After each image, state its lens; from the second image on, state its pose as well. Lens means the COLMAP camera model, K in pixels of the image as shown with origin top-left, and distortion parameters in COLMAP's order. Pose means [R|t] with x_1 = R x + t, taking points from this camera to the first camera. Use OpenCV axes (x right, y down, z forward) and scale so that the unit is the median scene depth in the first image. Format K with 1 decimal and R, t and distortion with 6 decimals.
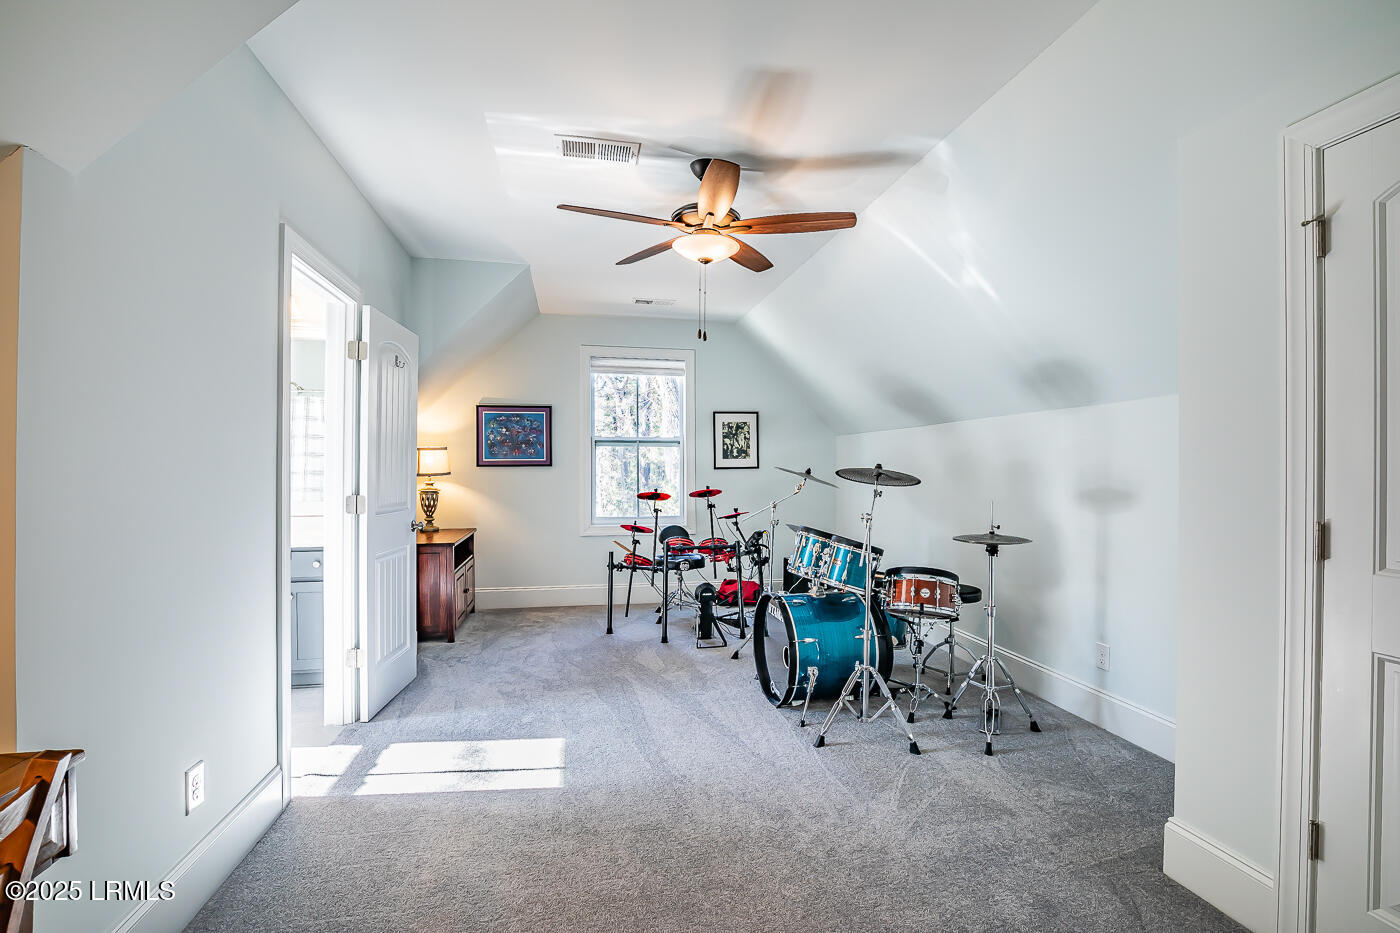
lens RADIAL K [[640.3, 0, 704.6], [0, 640.3, 469.8], [0, 0, 1]] dist [-0.035857, 0.005613]
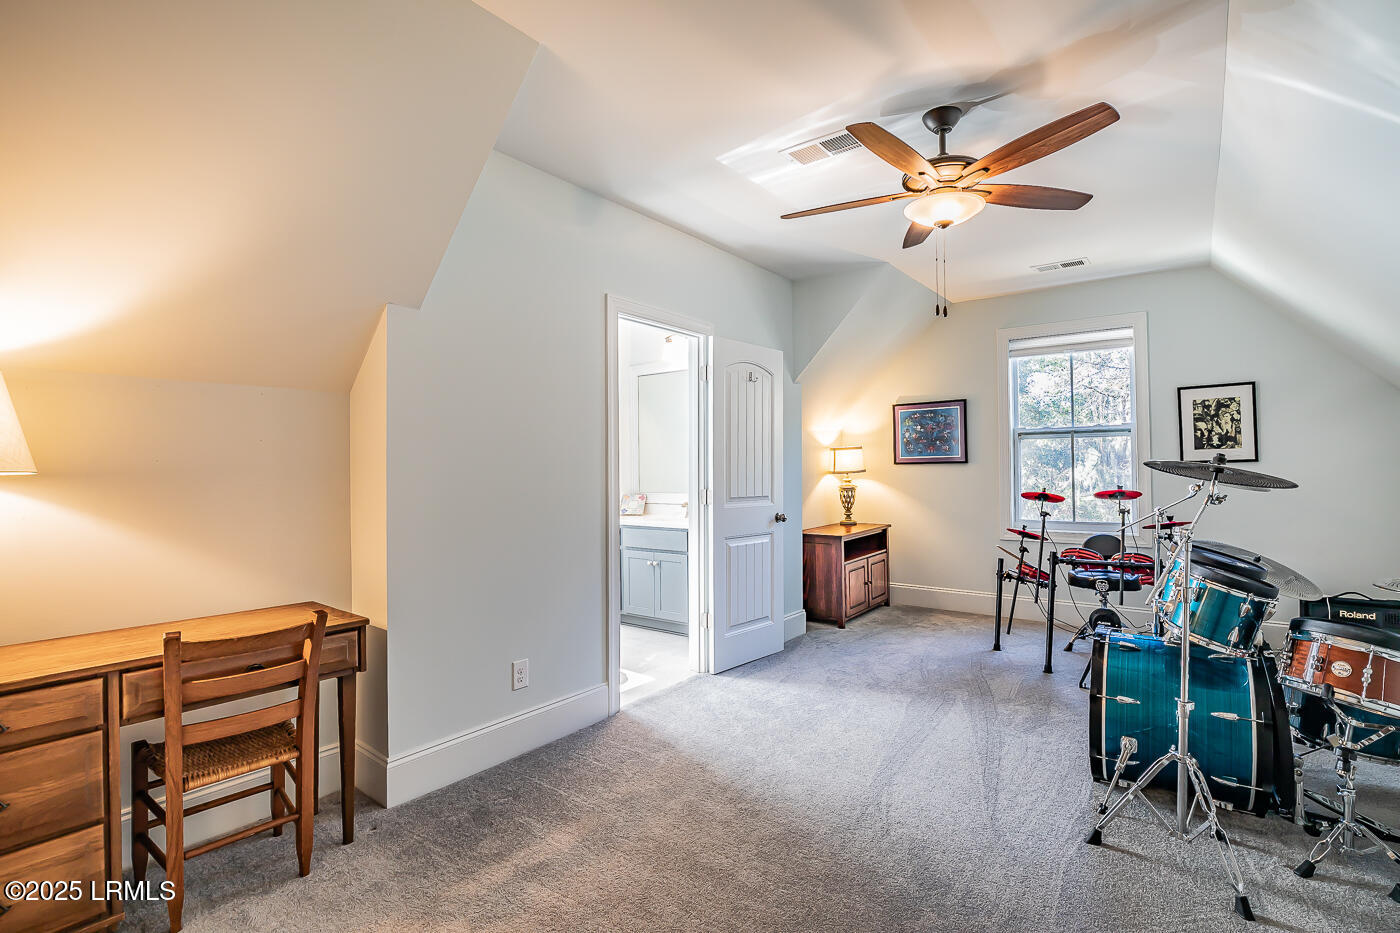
lens RADIAL K [[640.3, 0, 708.4], [0, 640.3, 462.1], [0, 0, 1]] dist [-0.035857, 0.005613]
pose [[0.655999, -0.015659, -0.754600, 0.255739], [0.009702, 0.999877, -0.012315, 0.001265], [0.754700, 0.000758, 0.656070, 0.114207]]
